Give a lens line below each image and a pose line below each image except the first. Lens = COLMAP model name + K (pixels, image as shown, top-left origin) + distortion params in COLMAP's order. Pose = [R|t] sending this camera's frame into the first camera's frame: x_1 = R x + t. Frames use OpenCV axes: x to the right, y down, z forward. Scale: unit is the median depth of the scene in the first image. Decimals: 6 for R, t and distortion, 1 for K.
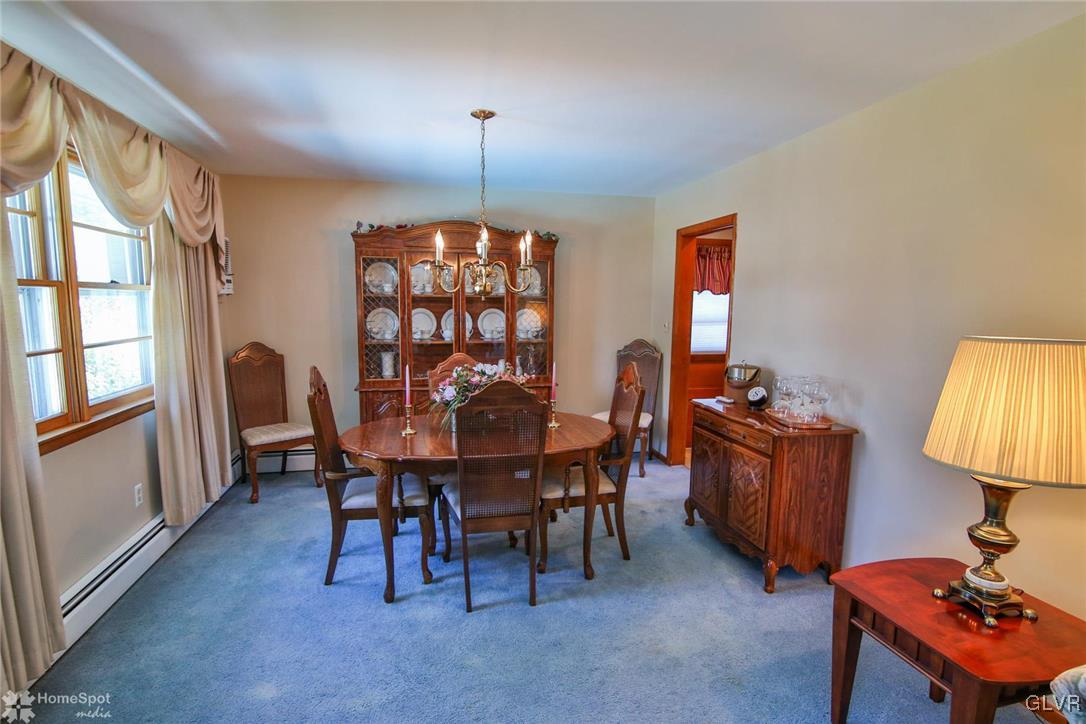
lens RADIAL K [[531.4, 0, 537.3], [0, 531.4, 368.8], [0, 0, 1]] dist [-0.023381, 0.000937]
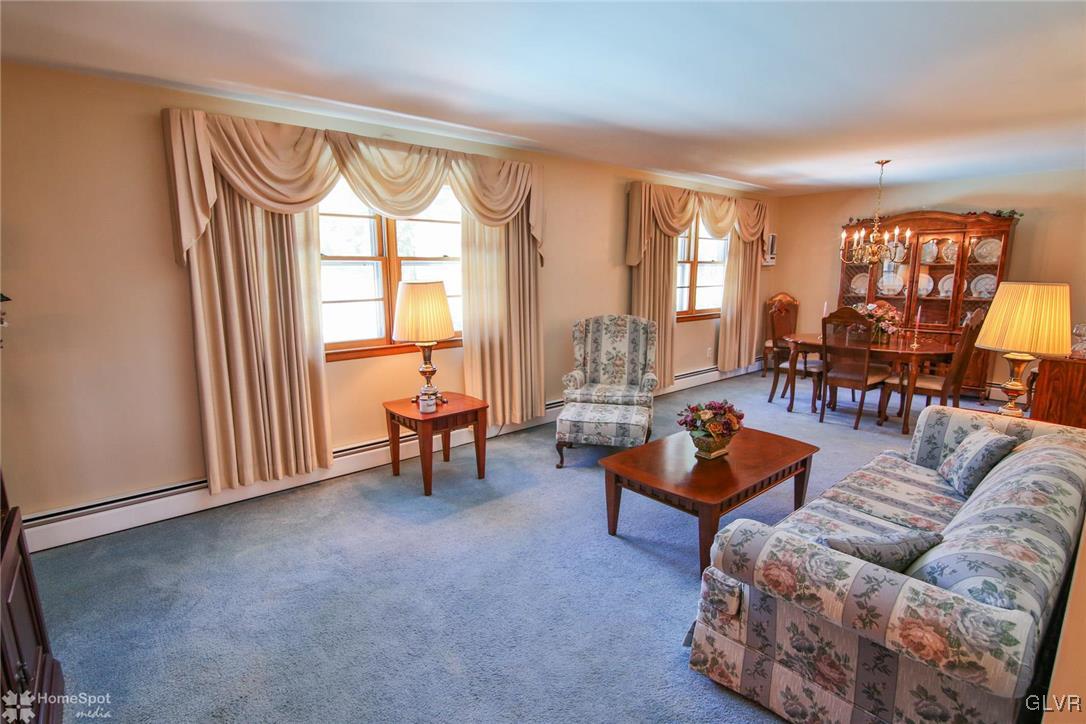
lens RADIAL K [[531.4, 0, 537.3], [0, 531.4, 368.8], [0, 0, 1]] dist [-0.023381, 0.000937]
pose [[0.473381, 0.149949, -0.868001, 0.984077], [-0.101322, 0.988133, 0.115444, 0.121814], [0.875011, 0.033299, 0.482957, -0.847302]]
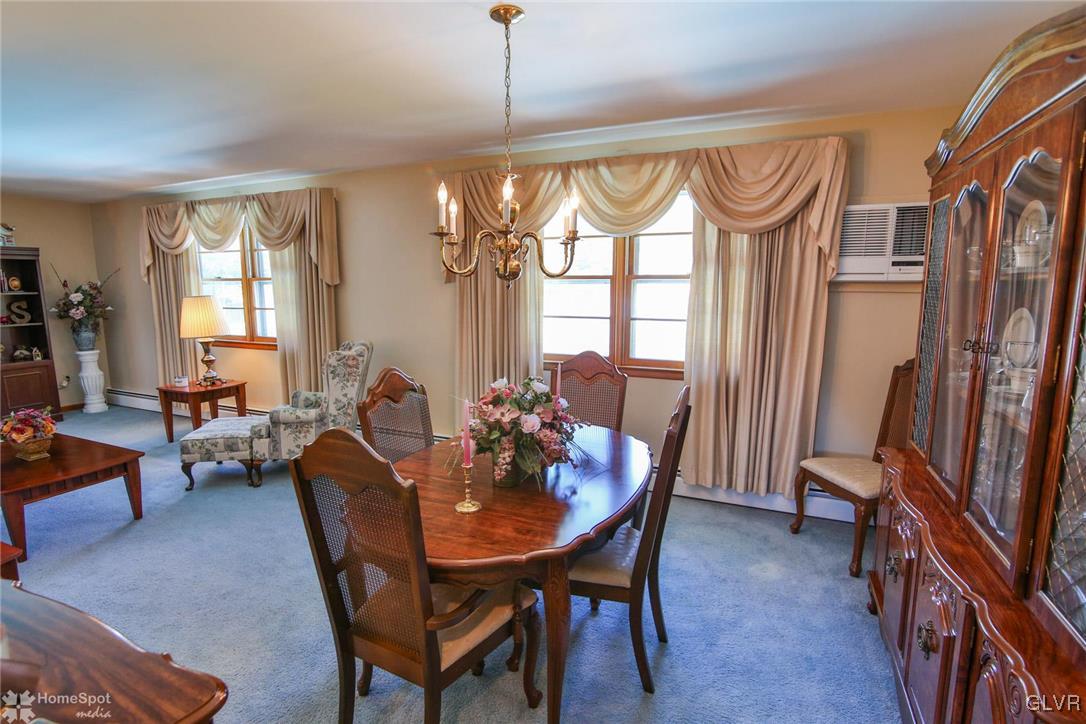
lens RADIAL K [[531.4, 0, 537.3], [0, 531.4, 368.8], [0, 0, 1]] dist [-0.023381, 0.000937]
pose [[-0.598944, 0.107833, -0.793498, 0.464878], [-0.109655, 0.970514, 0.214657, -0.183720], [0.793248, 0.215579, -0.569459, 1.538300]]
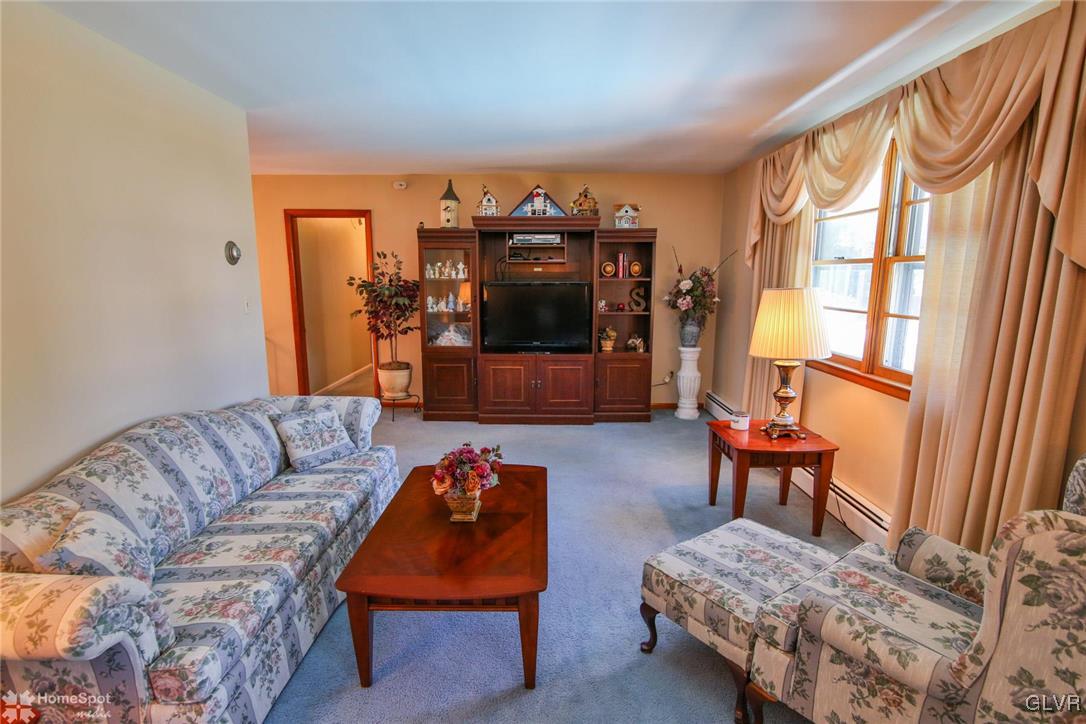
lens RADIAL K [[531.4, 0, 537.3], [0, 531.4, 368.8], [0, 0, 1]] dist [-0.023381, 0.000937]
pose [[-0.974229, -0.054556, 0.218865, -0.048542], [0.013220, 0.954831, 0.296856, -0.080390], [-0.225174, 0.292099, -0.929502, 0.693103]]
